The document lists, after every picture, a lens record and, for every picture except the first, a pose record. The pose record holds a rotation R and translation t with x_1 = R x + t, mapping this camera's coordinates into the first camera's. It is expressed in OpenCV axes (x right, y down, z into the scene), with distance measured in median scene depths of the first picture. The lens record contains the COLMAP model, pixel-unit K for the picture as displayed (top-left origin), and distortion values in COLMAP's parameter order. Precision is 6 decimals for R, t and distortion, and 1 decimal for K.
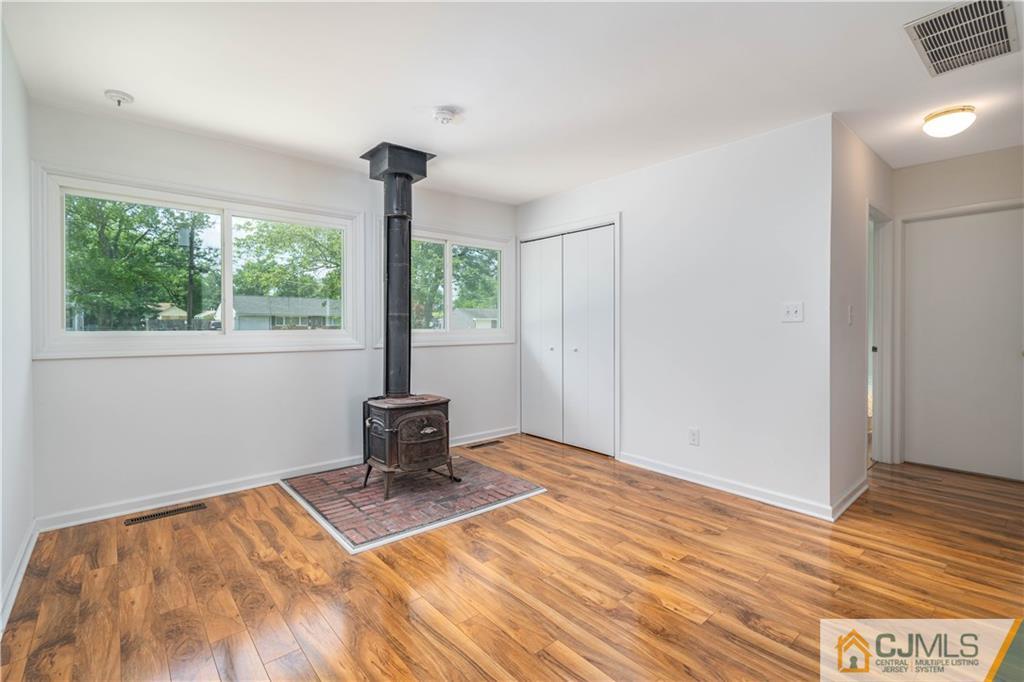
lens RADIAL K [[465.6, 0, 512.4], [0, 465.6, 334.4], [0, 0, 1]] dist [0.000052, 0.000035]
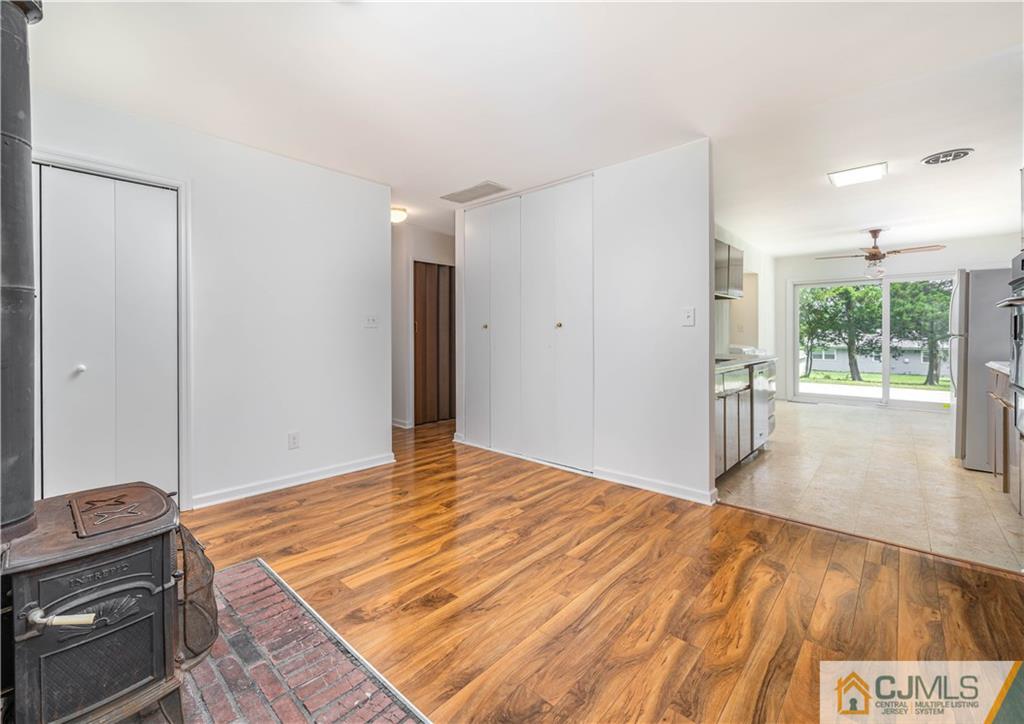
lens RADIAL K [[434.8, 0, 490.0], [0, 434.8, 336.7], [0, 0, 1]] dist [0.001210, 0.000119]
pose [[-0.100881, -0.003946, 0.994891, -0.873845], [0.023227, 0.999710, 0.006321, 0.004079], [-0.994627, 0.023746, -0.100760, 1.013428]]
